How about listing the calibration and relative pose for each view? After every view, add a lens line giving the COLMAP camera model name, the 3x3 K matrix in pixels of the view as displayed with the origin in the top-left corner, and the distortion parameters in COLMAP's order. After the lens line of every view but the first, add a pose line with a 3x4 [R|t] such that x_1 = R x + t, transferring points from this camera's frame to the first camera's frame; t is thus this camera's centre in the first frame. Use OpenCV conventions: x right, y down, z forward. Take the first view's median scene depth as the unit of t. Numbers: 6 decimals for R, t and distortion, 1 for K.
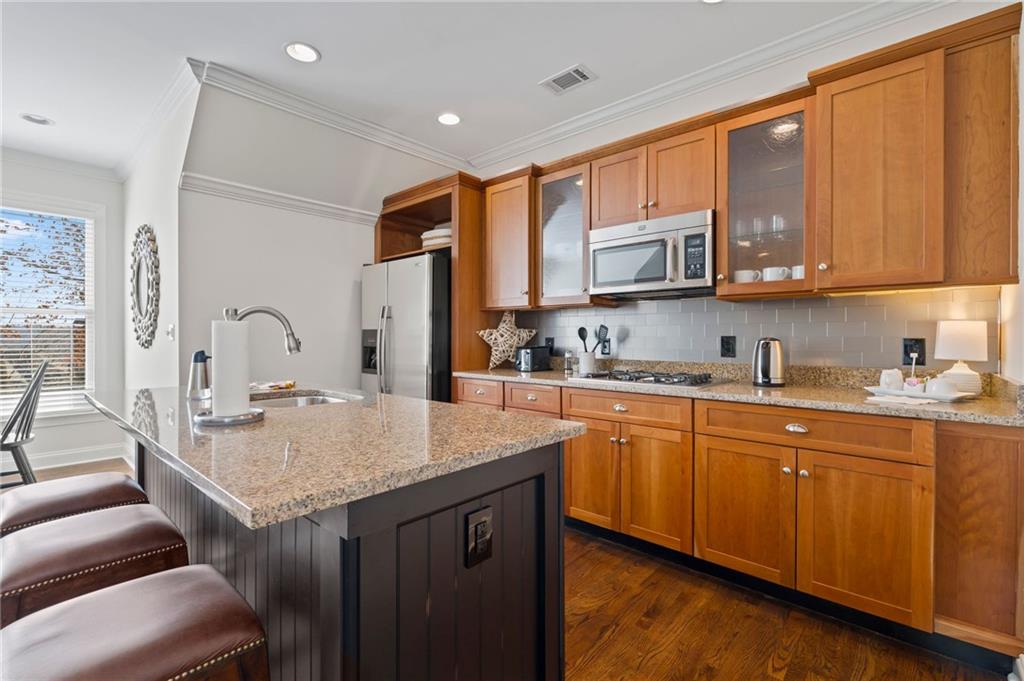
lens RADIAL K [[450.4, 0, 510.6], [0, 450.4, 335.5], [0, 0, 1]] dist [-0.002668, 0.000094]
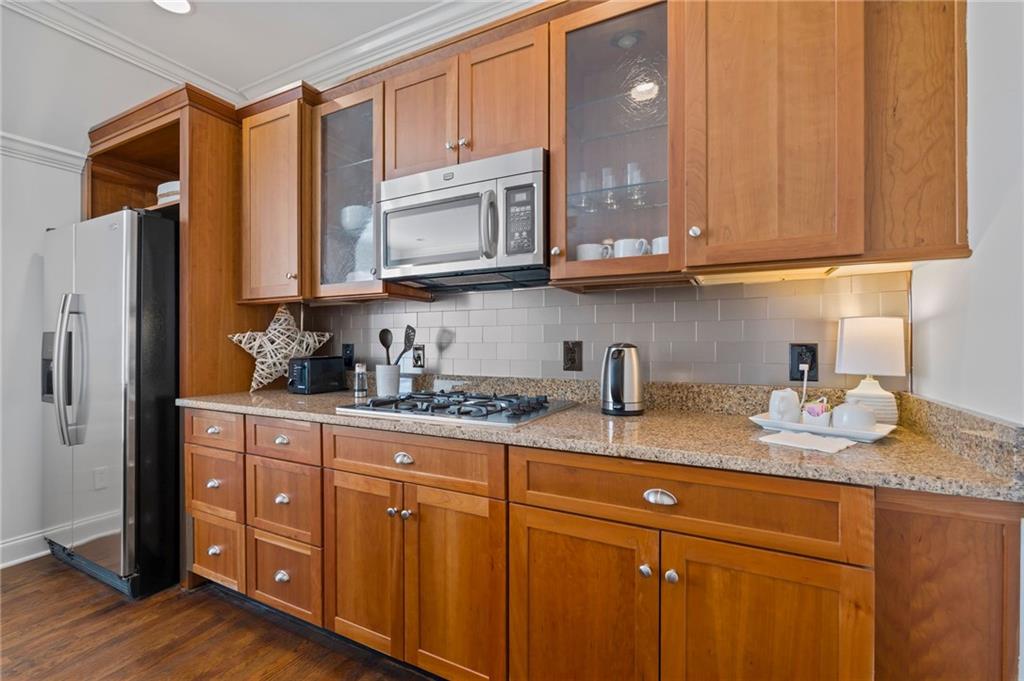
lens RADIAL K [[450.4, 0, 510.2], [0, 450.4, 339.7], [0, 0, 1]] dist [-0.002668, 0.000094]
pose [[0.968420, -0.001490, 0.249321, 0.247015], [0.002327, 0.999993, -0.003062, 0.001320], [-0.249315, 0.003545, 0.968416, 0.393868]]
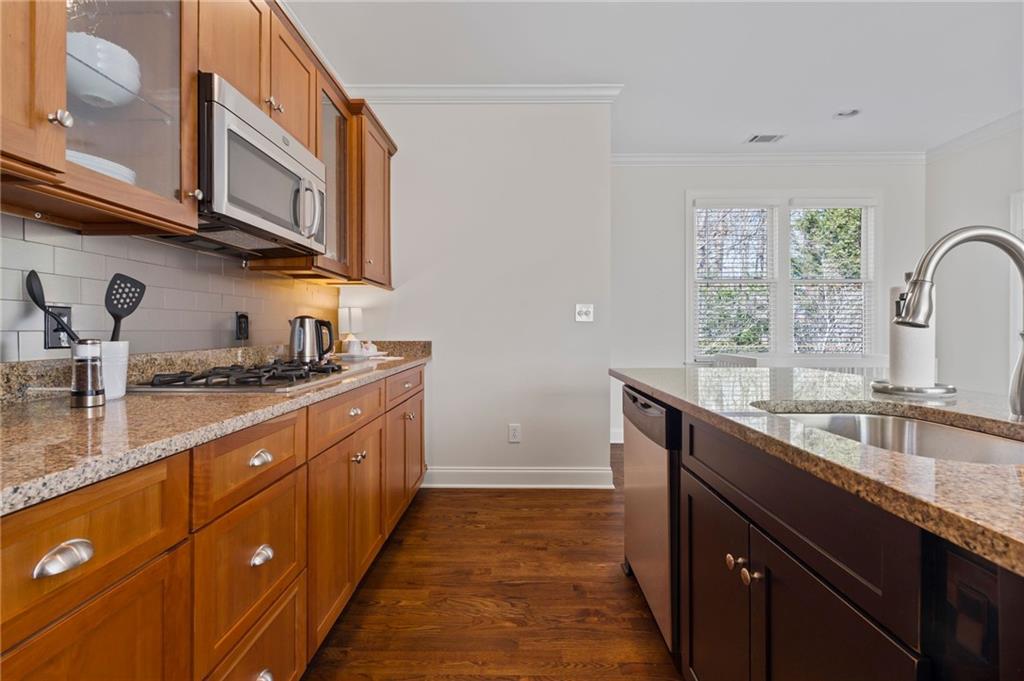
lens RADIAL K [[450.4, 0, 503.1], [0, 450.4, 334.1], [0, 0, 1]] dist [-0.002668, 0.000094]
pose [[-0.653575, -0.001325, 0.756861, -0.464122], [-0.001644, 0.999999, 0.000331, 0.043057], [-0.756860, -0.001028, -0.653576, 1.362632]]
